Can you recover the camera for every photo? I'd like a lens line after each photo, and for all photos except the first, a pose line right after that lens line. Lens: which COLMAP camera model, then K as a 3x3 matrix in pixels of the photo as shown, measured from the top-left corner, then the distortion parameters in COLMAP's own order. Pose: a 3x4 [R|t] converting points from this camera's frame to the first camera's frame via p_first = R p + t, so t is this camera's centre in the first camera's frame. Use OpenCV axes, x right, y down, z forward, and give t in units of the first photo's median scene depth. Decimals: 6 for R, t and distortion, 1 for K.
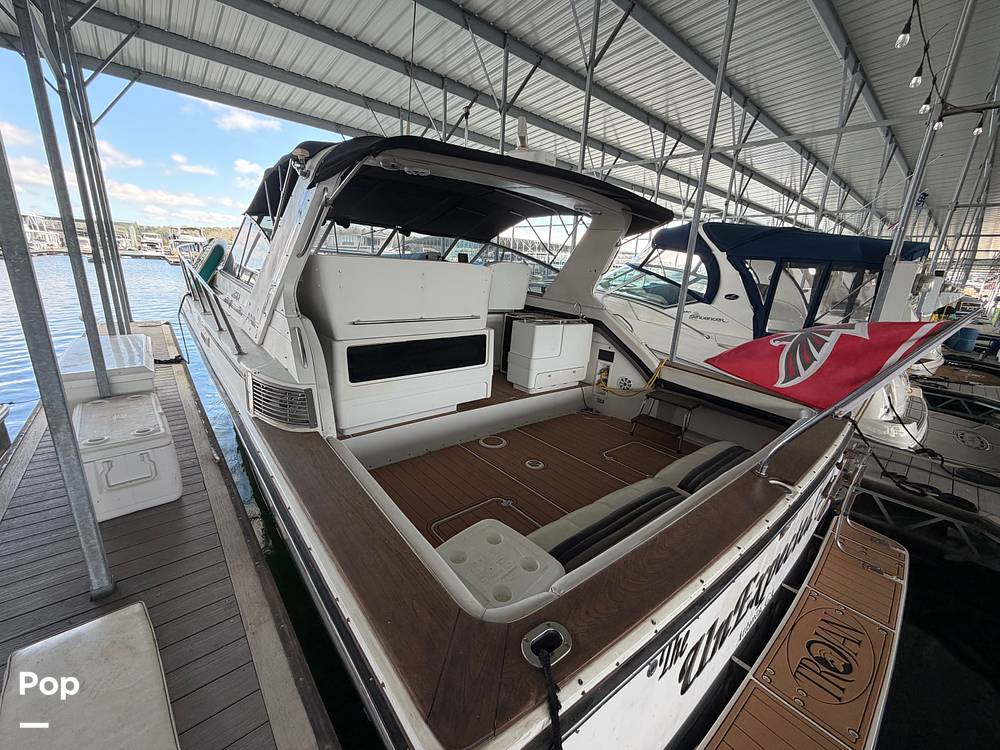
lens RADIAL K [[397.4, 0, 501.3], [0, 397.4, 367.3], [0, 0, 1]] dist [0.008828, 0.000183]
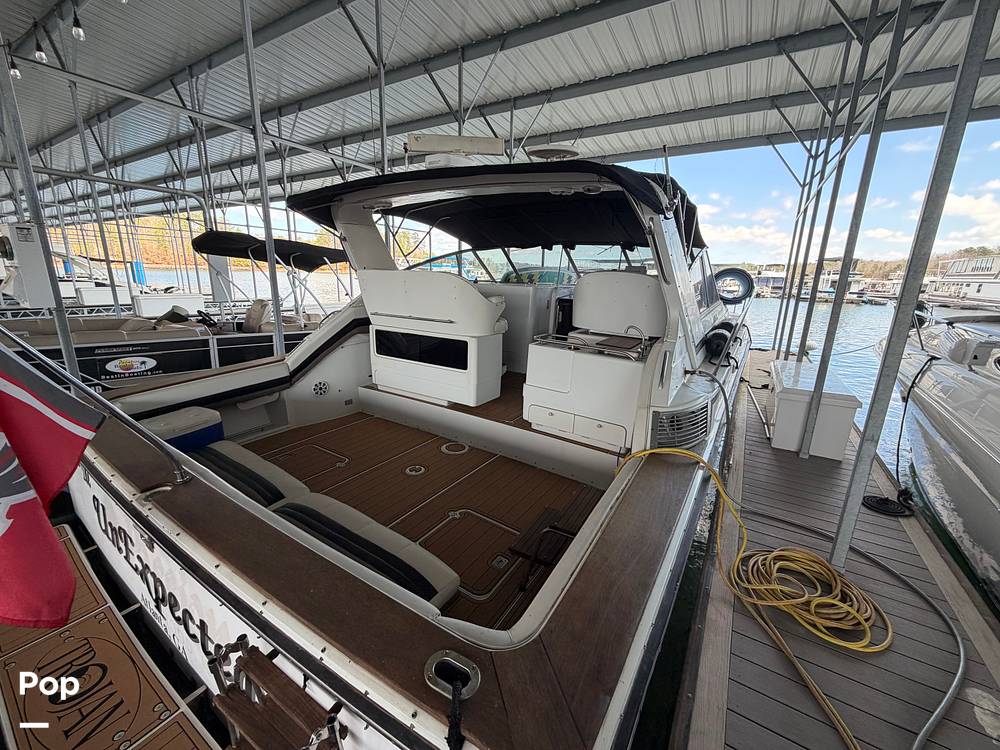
lens RADIAL K [[397.6, 0, 500.0], [0, 397.6, 375.0], [0, 0, 1]] dist [-0.001143, -0.000560]
pose [[0.296145, 0.182235, -0.937597, 1.065081], [-0.250718, 0.962040, 0.107795, -0.145840], [0.921650, 0.203150, 0.330593, 0.855844]]
